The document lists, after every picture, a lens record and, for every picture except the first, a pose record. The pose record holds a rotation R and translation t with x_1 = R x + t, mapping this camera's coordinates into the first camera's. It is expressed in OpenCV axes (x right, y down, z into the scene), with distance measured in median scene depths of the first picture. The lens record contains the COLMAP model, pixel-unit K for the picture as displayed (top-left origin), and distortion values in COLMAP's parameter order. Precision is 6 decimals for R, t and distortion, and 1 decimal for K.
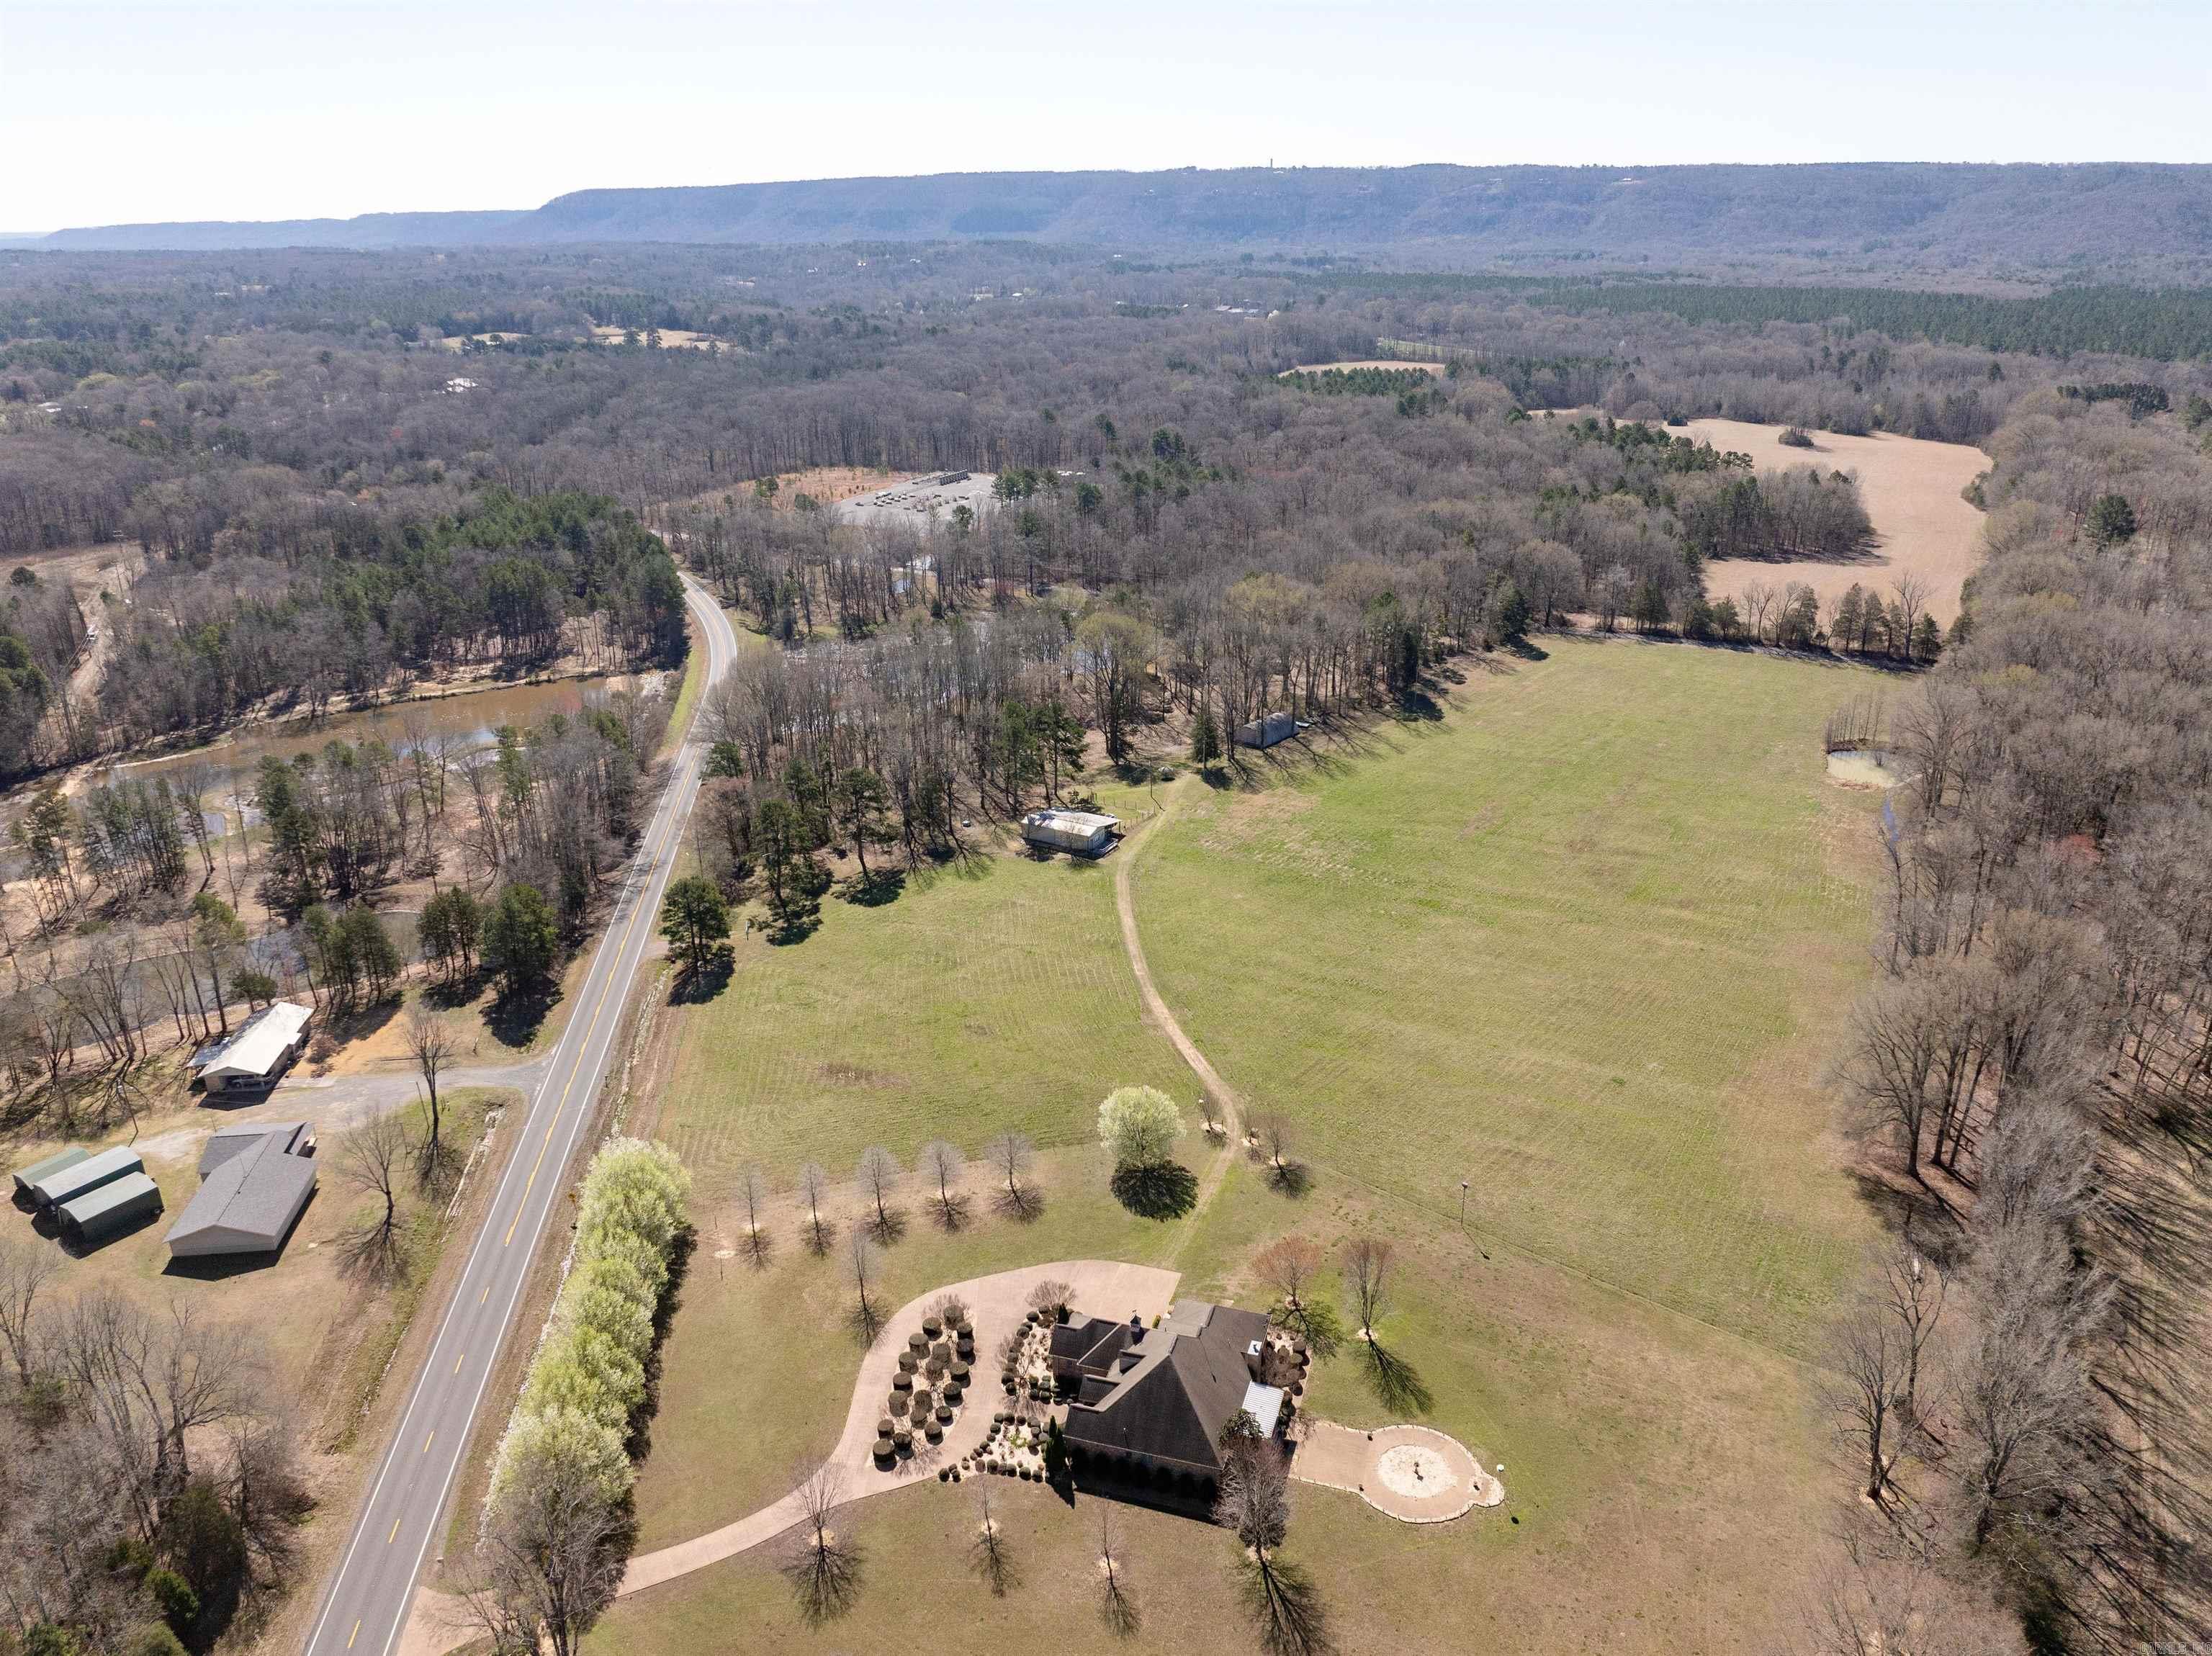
lens RADIAL K [[1597.0, 0, 1106.0], [0, 1597.0, 828.0], [0, 0, 1]] dist [-0.037375, 0.030888]
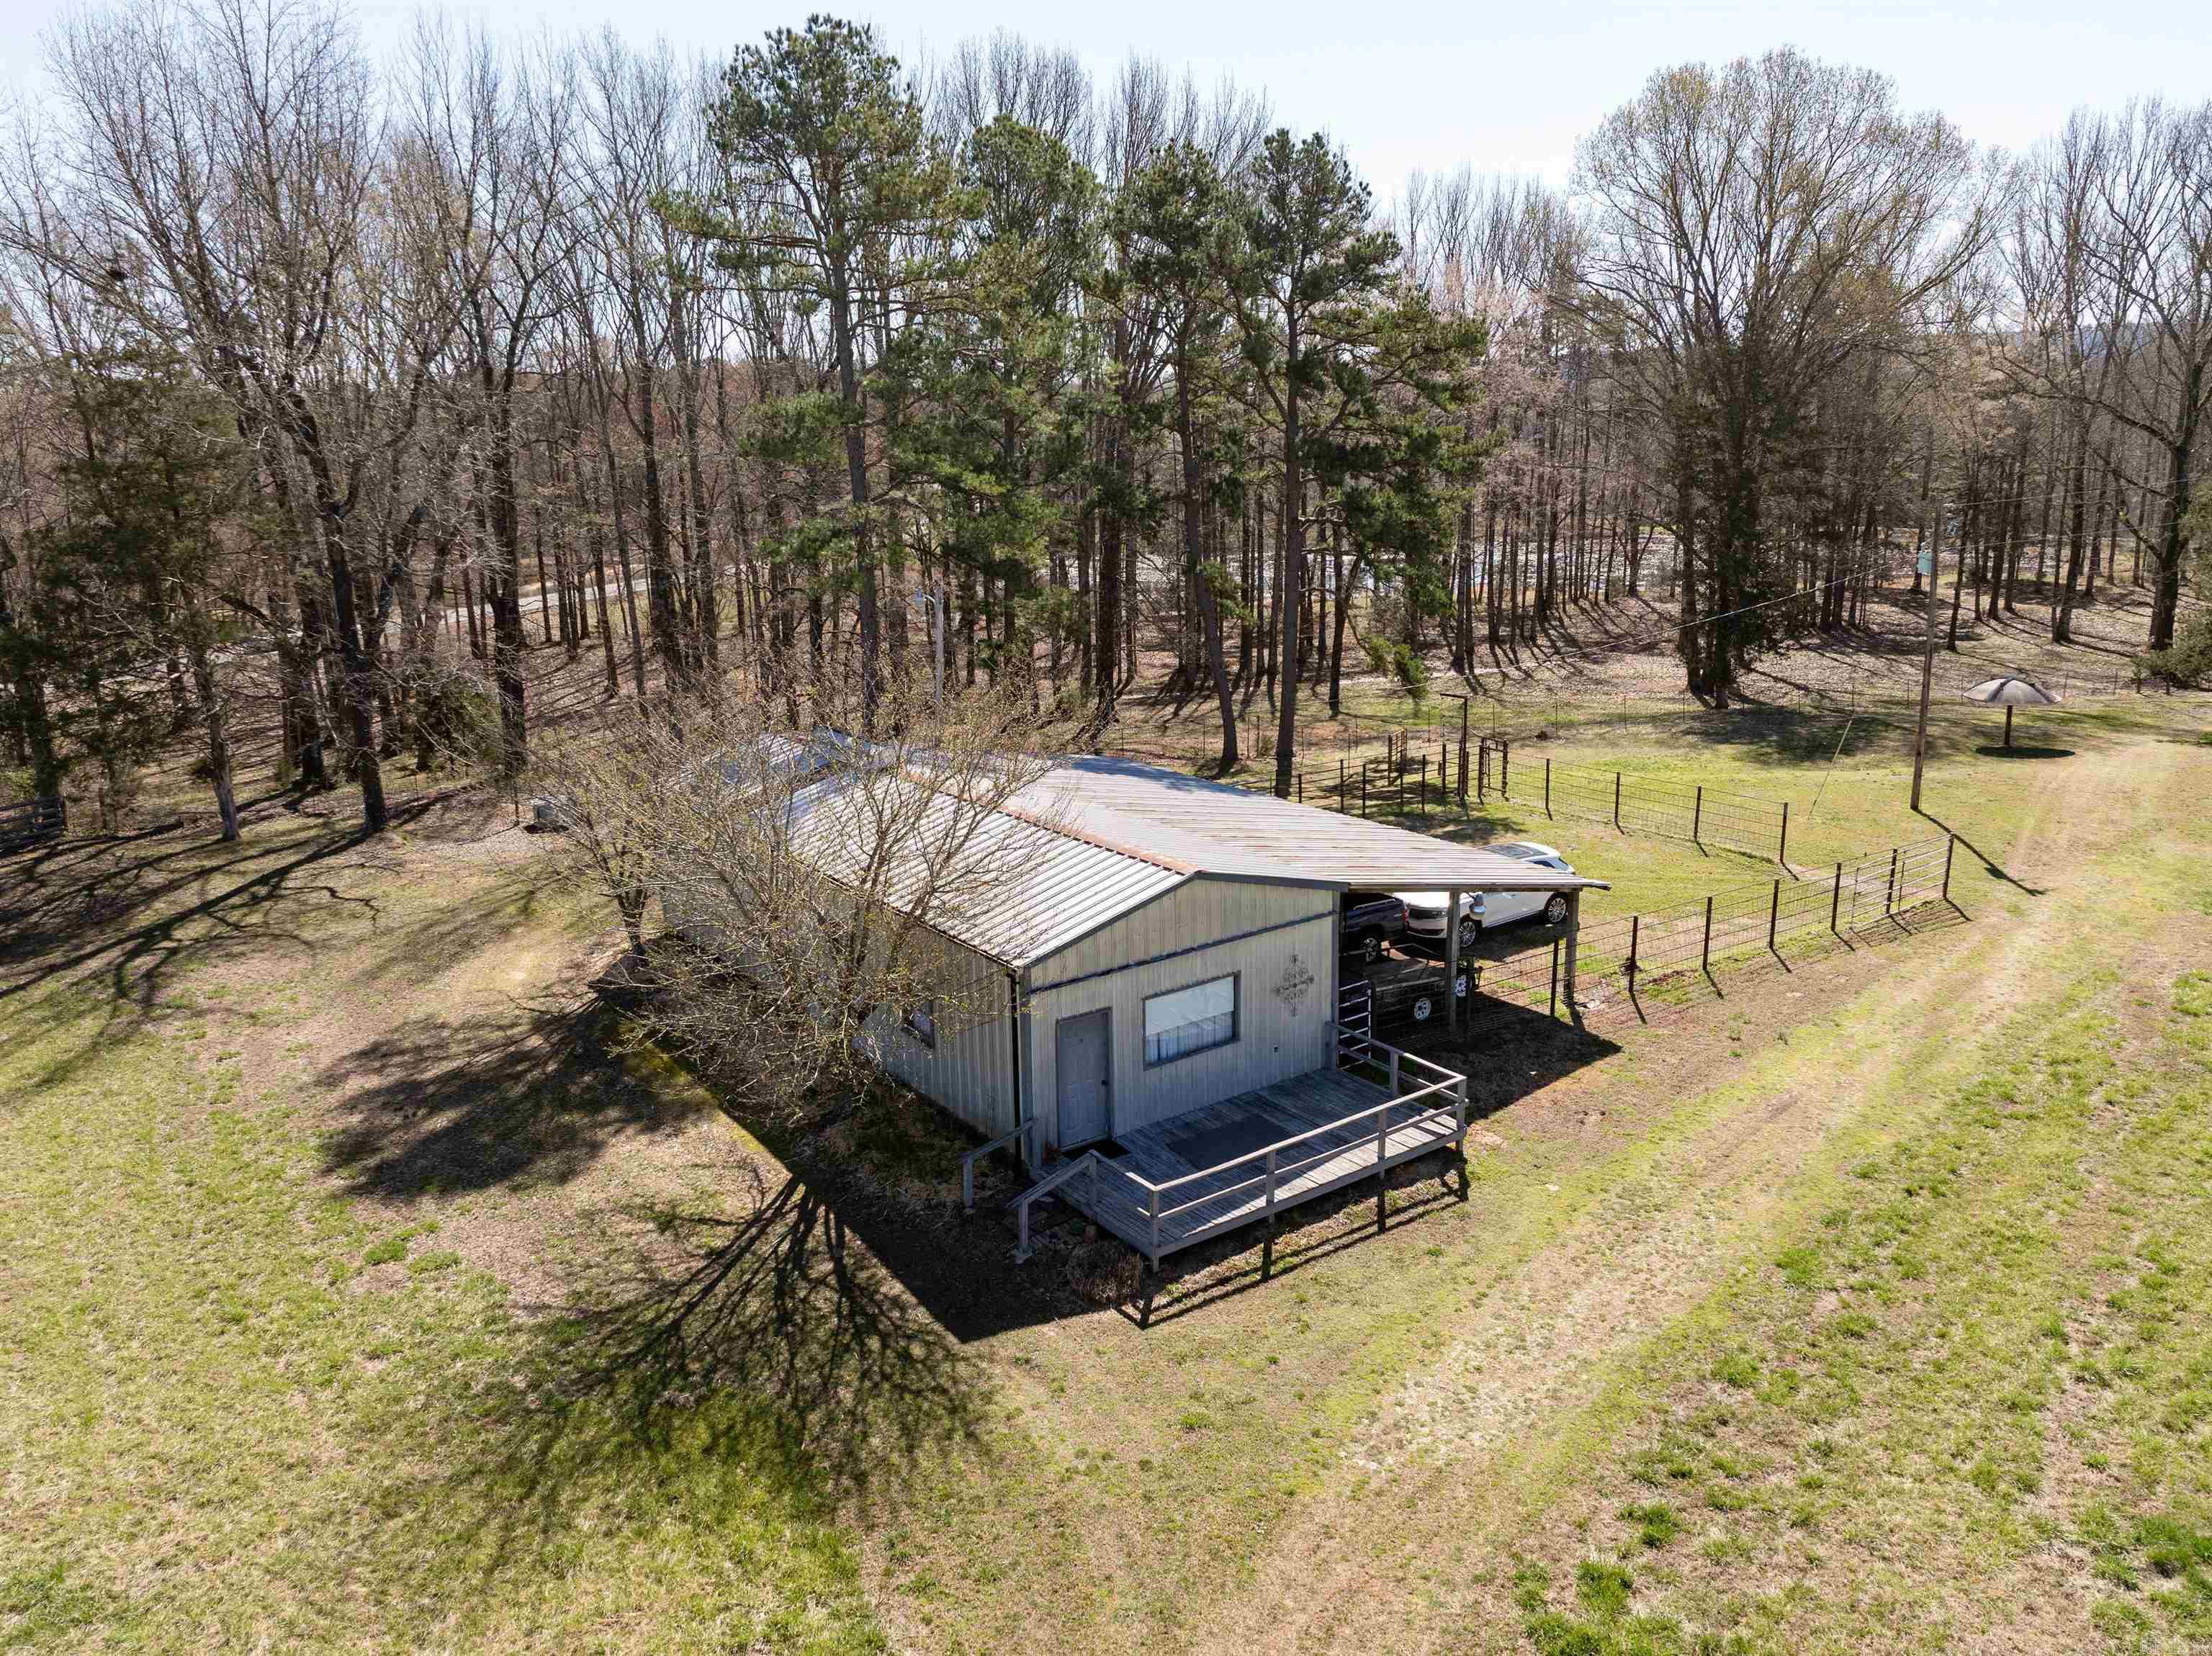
lens RADIAL K [[1597.0, 0, 1106.0], [0, 1597.0, 828.0], [0, 0, 1]] dist [-0.037375, 0.030888]
pose [[0.912511, 0.098800, -0.396941, 0.020682], [-0.145541, 0.985311, -0.089331, 0.004747], [0.382285, 0.139287, 0.913486, 0.913572]]
